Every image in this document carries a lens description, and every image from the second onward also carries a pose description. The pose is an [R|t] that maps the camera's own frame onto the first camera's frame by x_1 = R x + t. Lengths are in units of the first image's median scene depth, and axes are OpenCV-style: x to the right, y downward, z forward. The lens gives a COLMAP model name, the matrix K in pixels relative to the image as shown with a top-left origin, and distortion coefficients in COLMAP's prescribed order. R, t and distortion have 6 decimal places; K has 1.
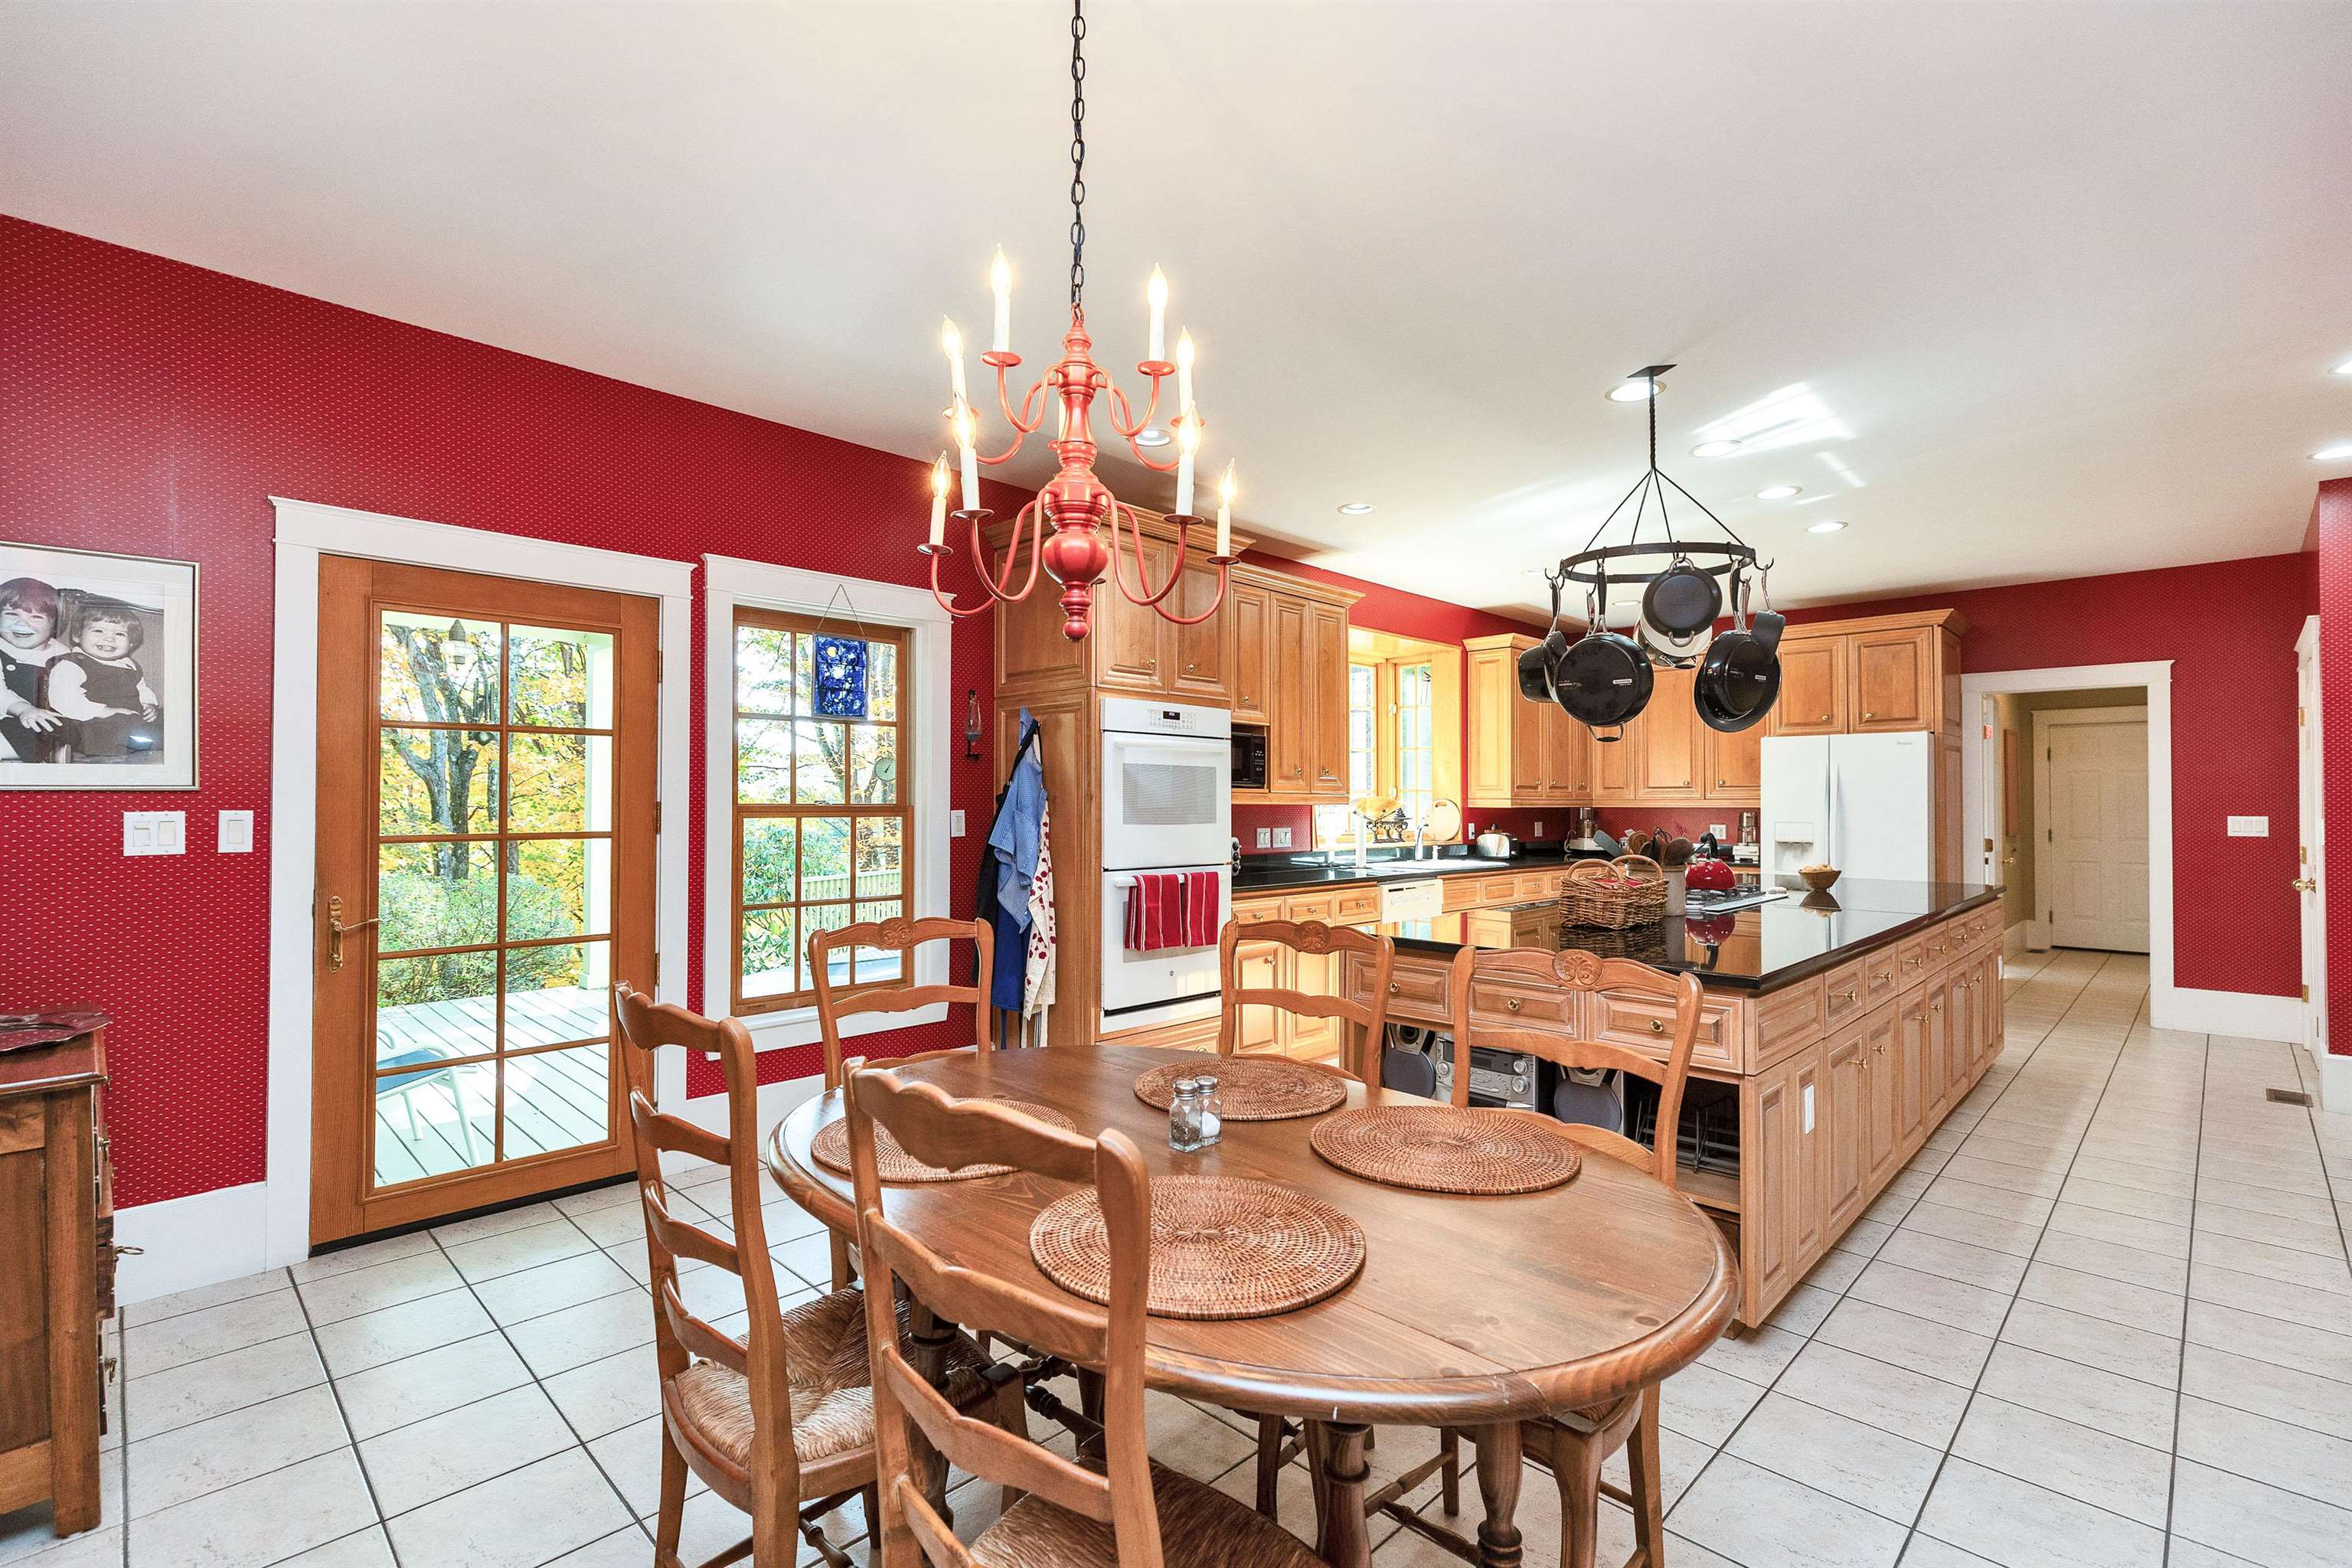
lens RADIAL K [[1055.6, 0, 1171.9], [0, 1055.6, 782.4], [0, 0, 1]] dist [0.003396, -0.003606]
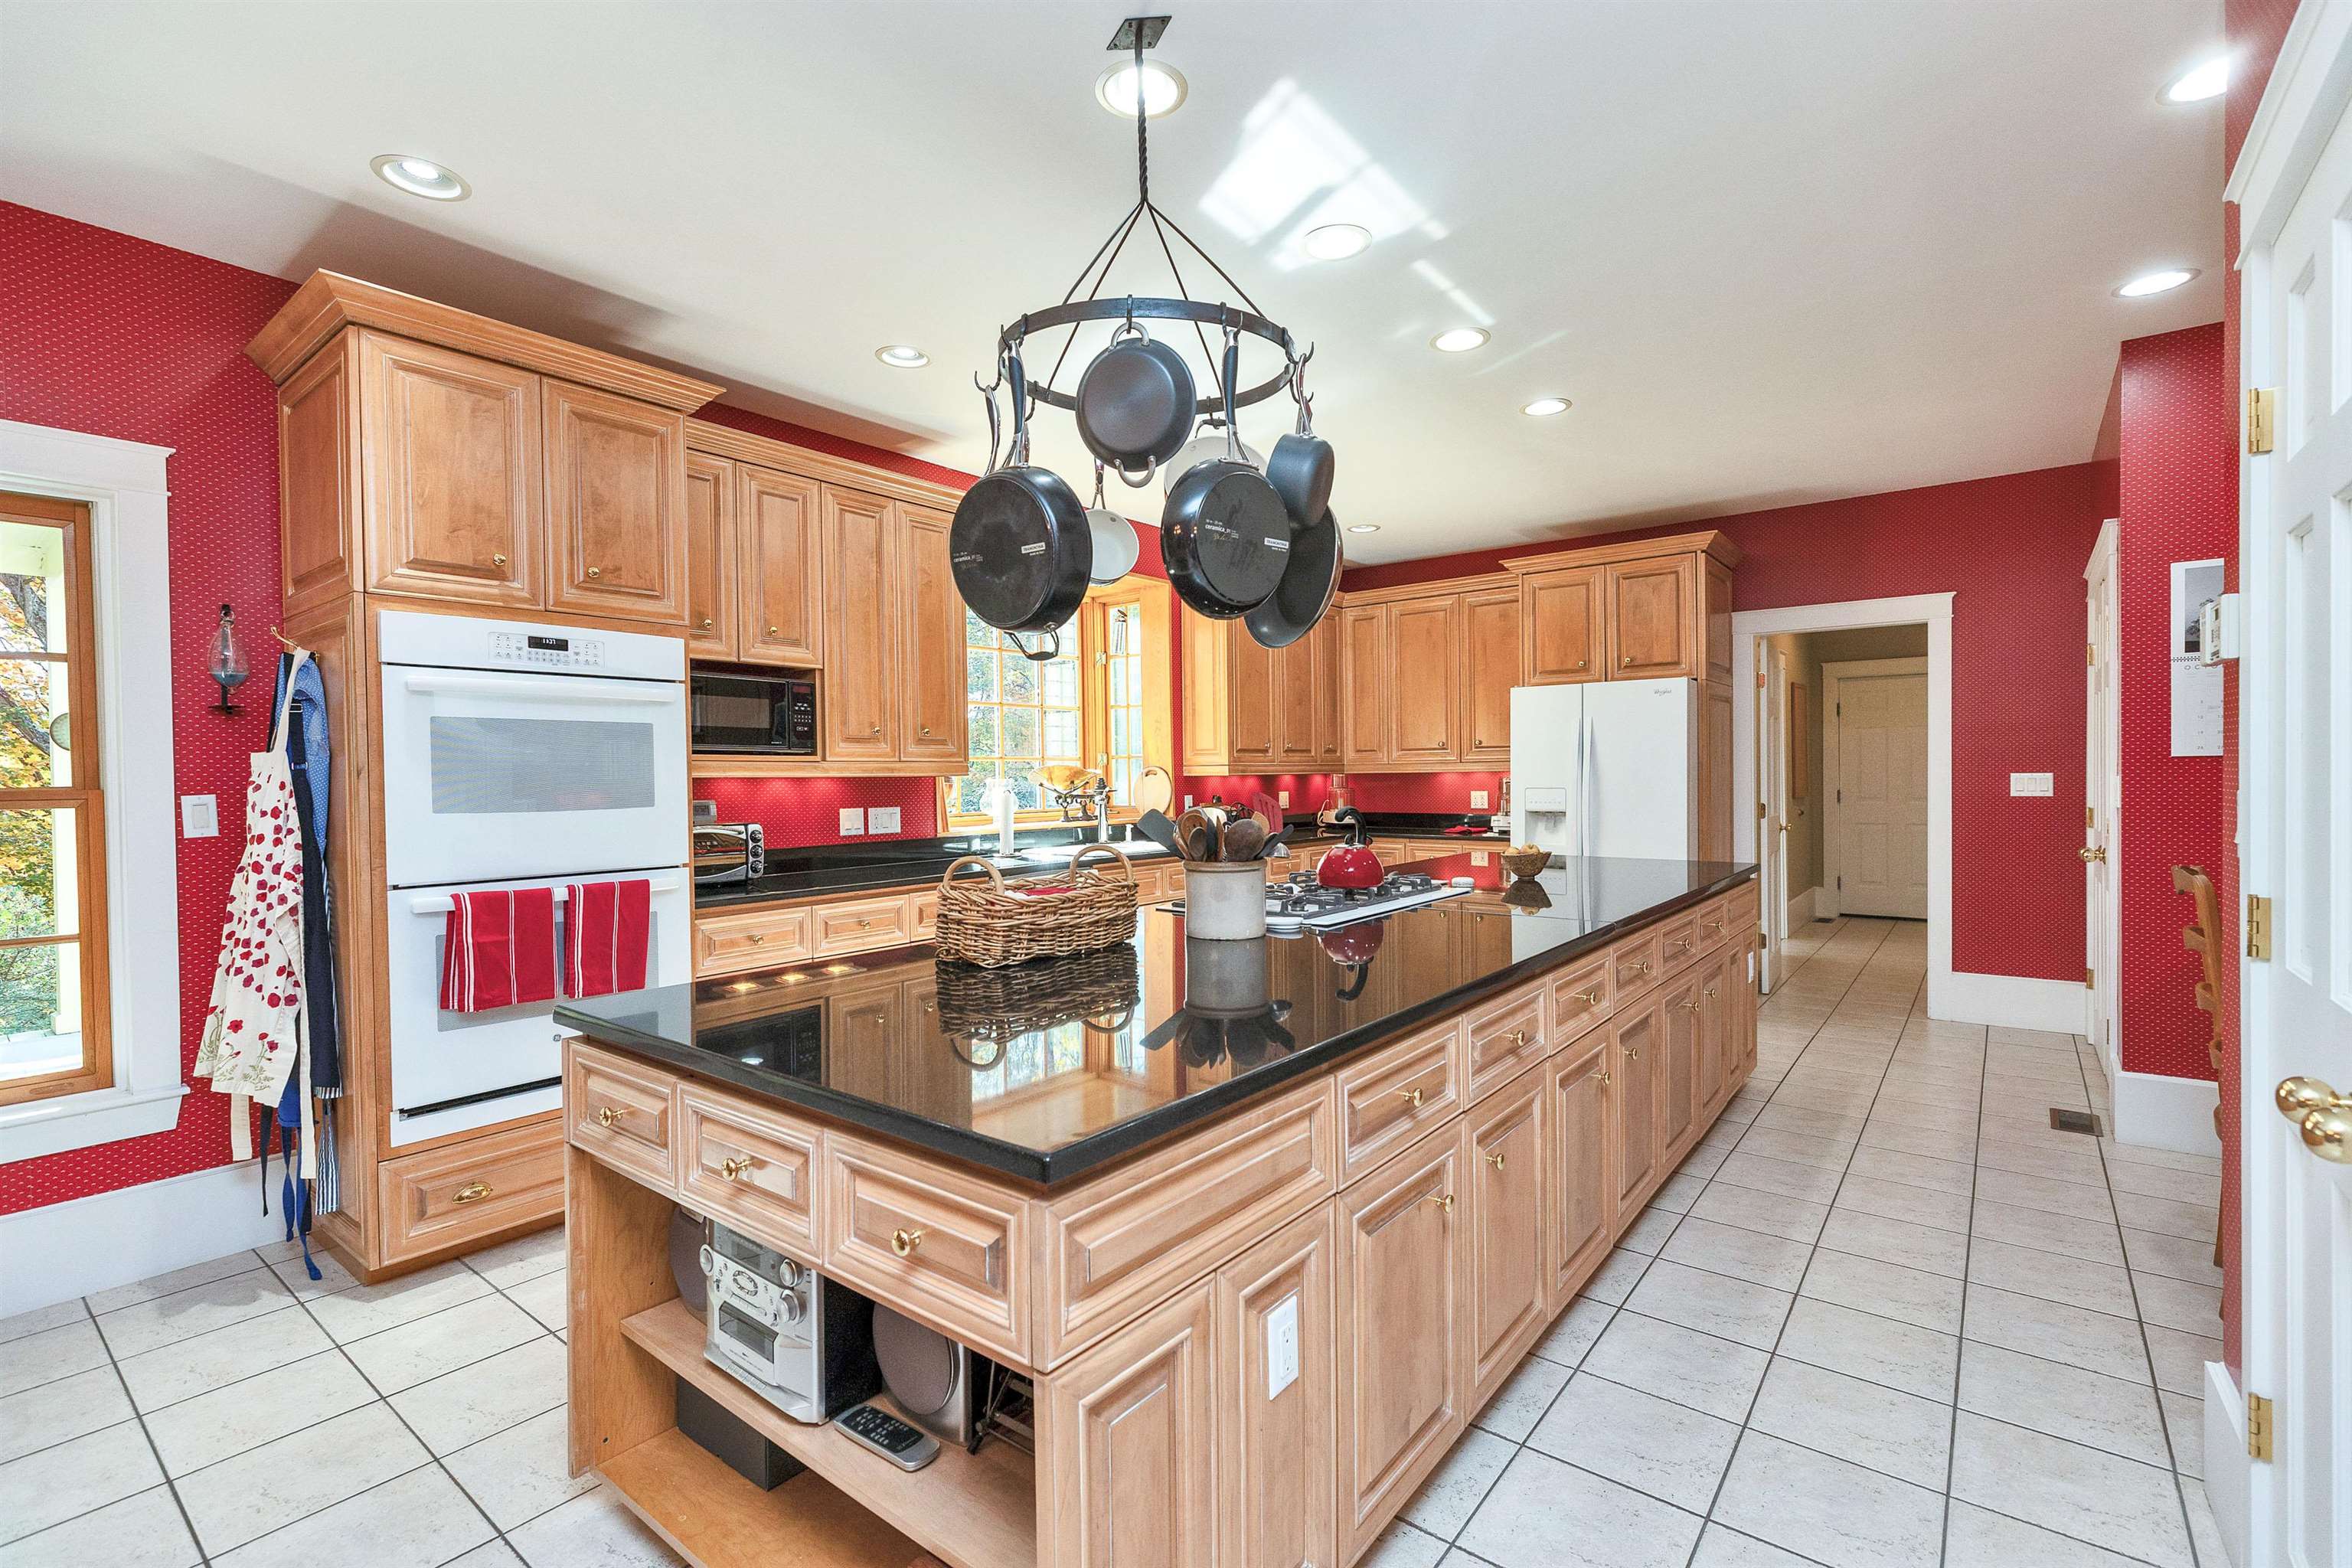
lens RADIAL K [[1055.6, 0, 1174.0], [0, 1055.6, 786.3], [0, 0, 1]] dist [0.003396, -0.003606]
pose [[0.993162, -0.016318, 0.115600, 0.221953], [0.012656, 0.999397, 0.032345, 0.006016], [-0.116058, -0.030660, 0.992769, 0.222596]]
